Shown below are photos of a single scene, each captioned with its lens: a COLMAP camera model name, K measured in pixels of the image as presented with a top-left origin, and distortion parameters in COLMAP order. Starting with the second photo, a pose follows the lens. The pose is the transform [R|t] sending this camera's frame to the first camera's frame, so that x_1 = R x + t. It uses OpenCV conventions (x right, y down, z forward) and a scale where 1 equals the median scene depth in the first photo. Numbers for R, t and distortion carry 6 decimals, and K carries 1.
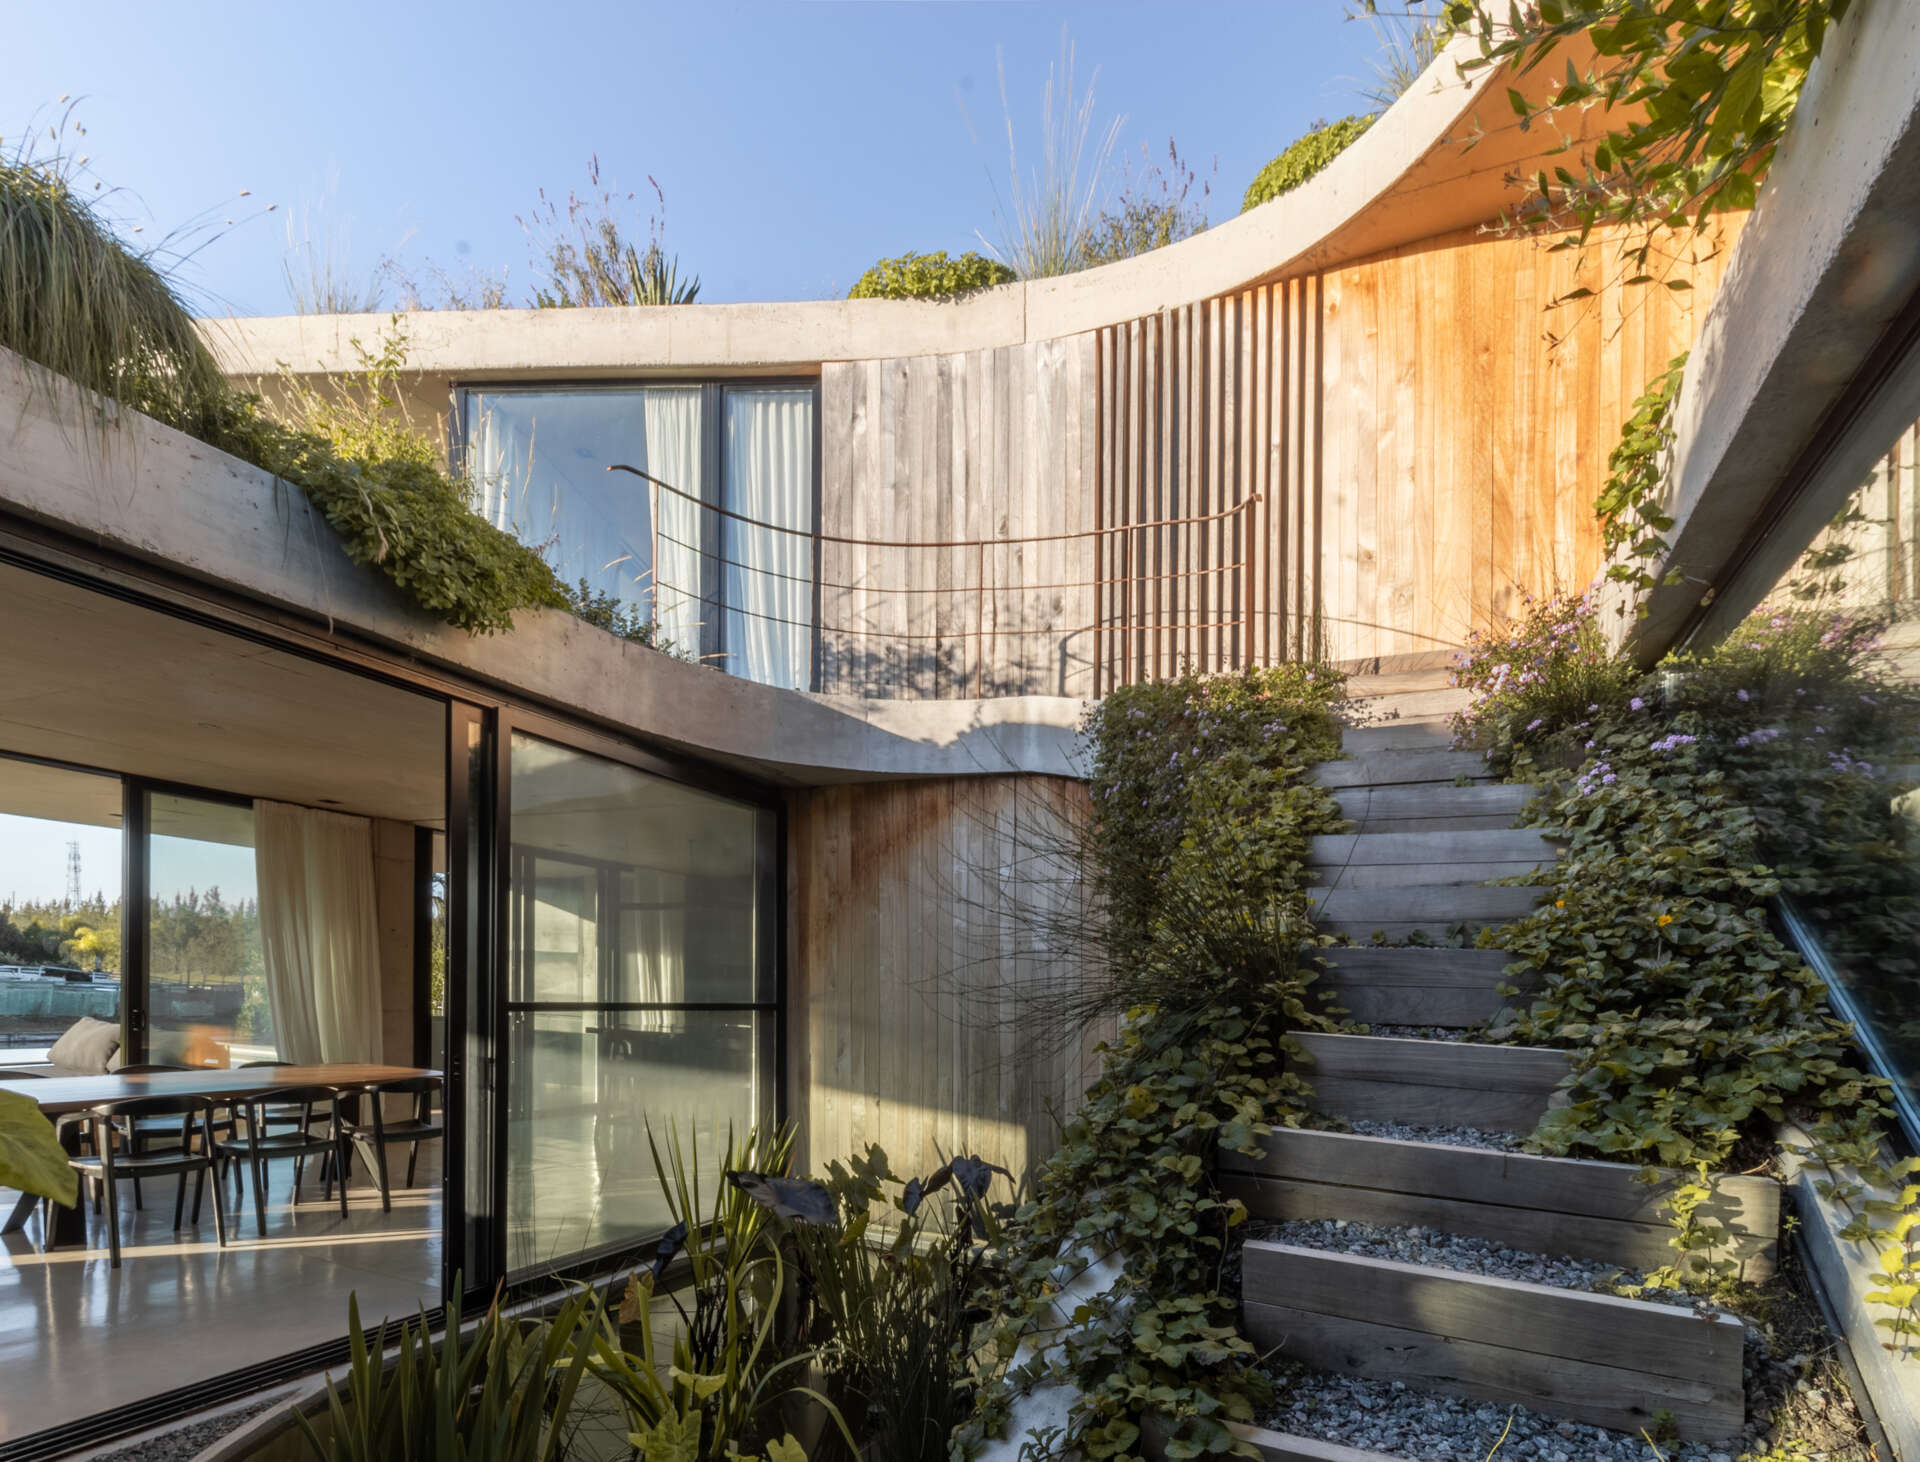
lens RADIAL K [[1669.2, 0, 960.0], [0, 1669.2, 731.0], [0, 0, 1]] dist [-0.000755, 0.002211]
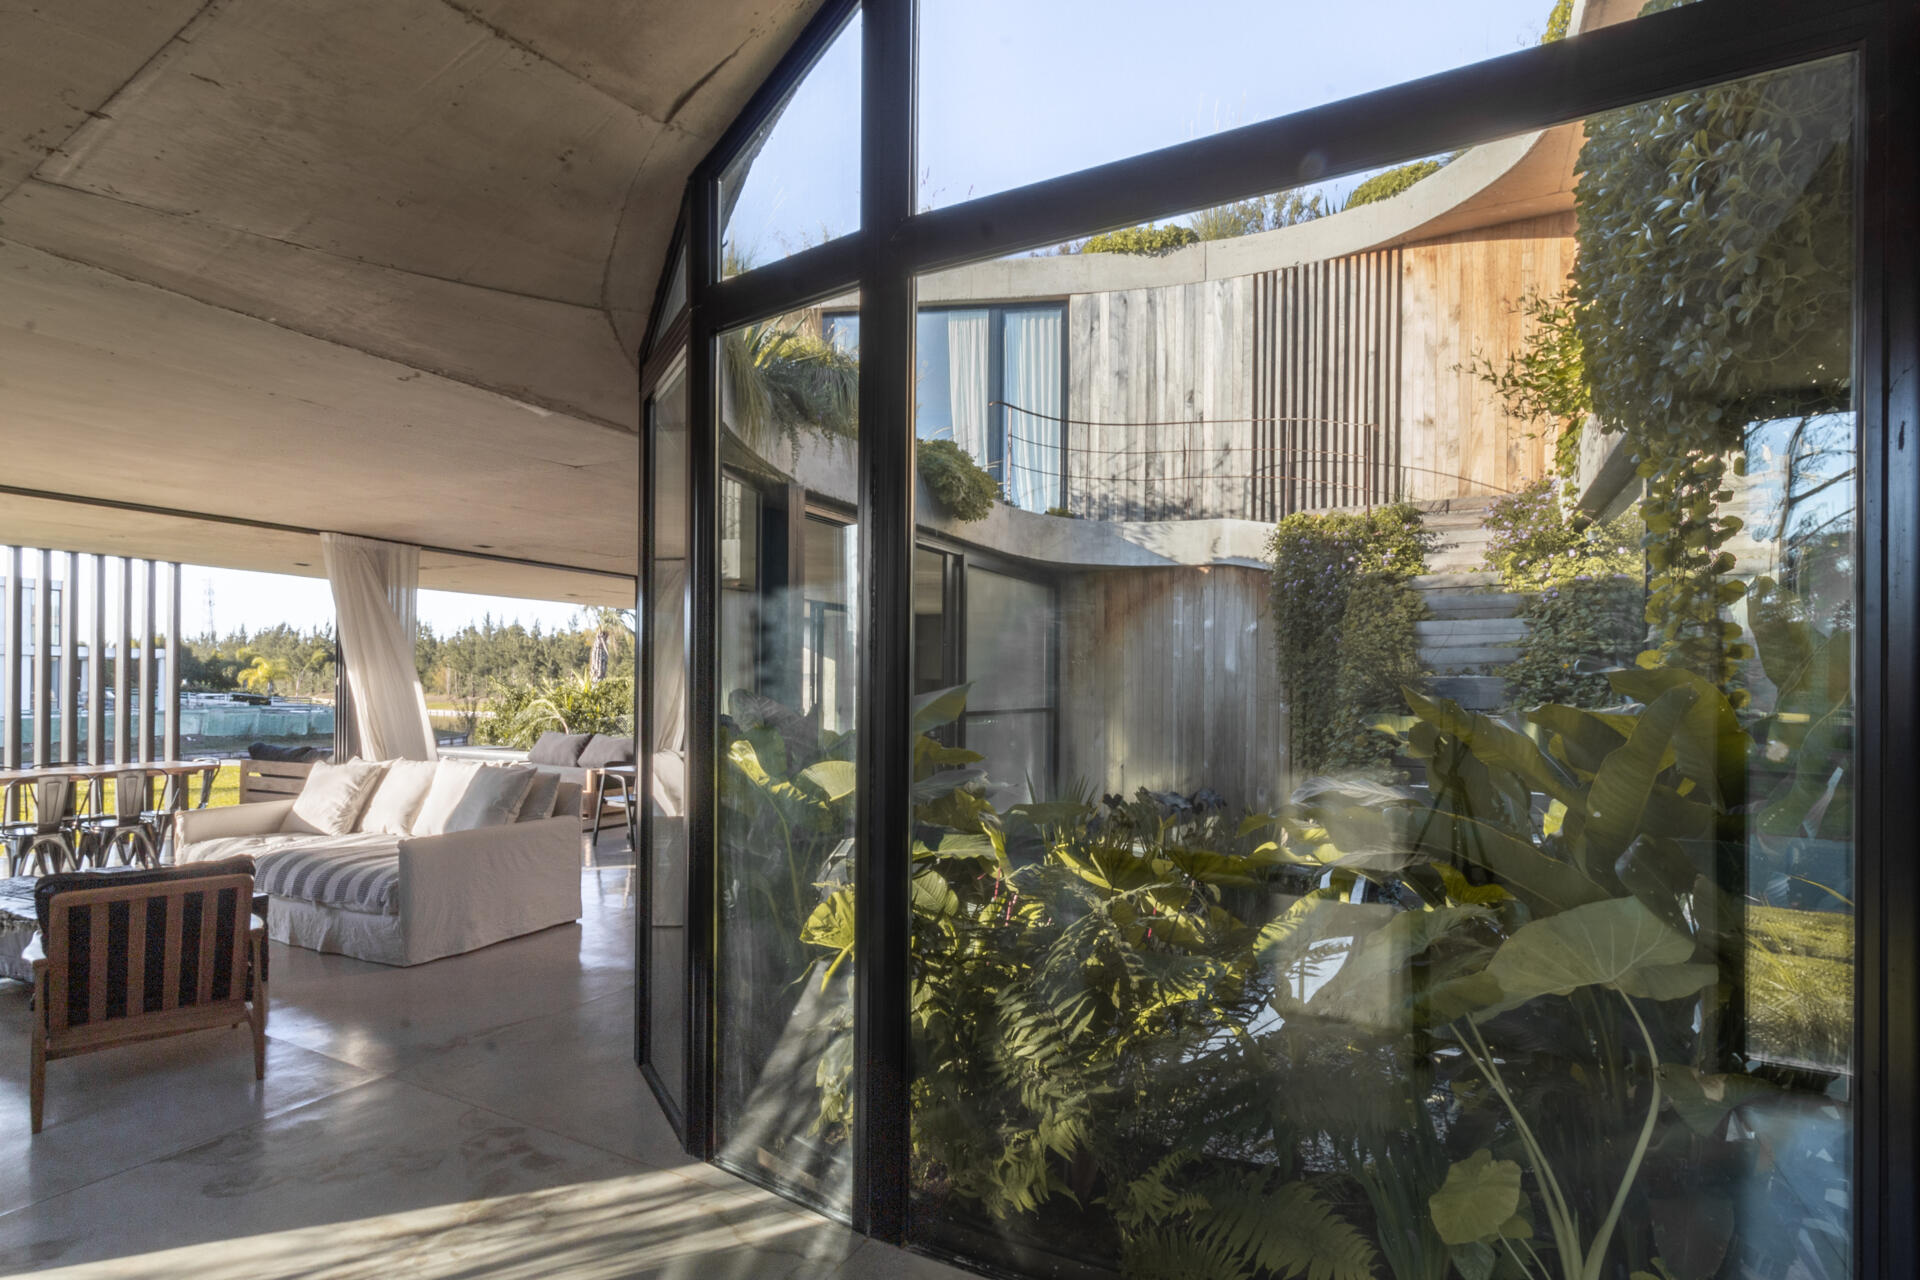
lens RADIAL K [[1603.2, 0, 960.0], [0, 1603.2, 640.0], [0, 0, 1]] dist [-0.005416, -0.003103]
pose [[0.999000, -0.032912, -0.030248, -0.183627], [0.036415, 0.991656, 0.123664, -0.112126], [0.025926, -0.124642, 0.991863, -0.620273]]
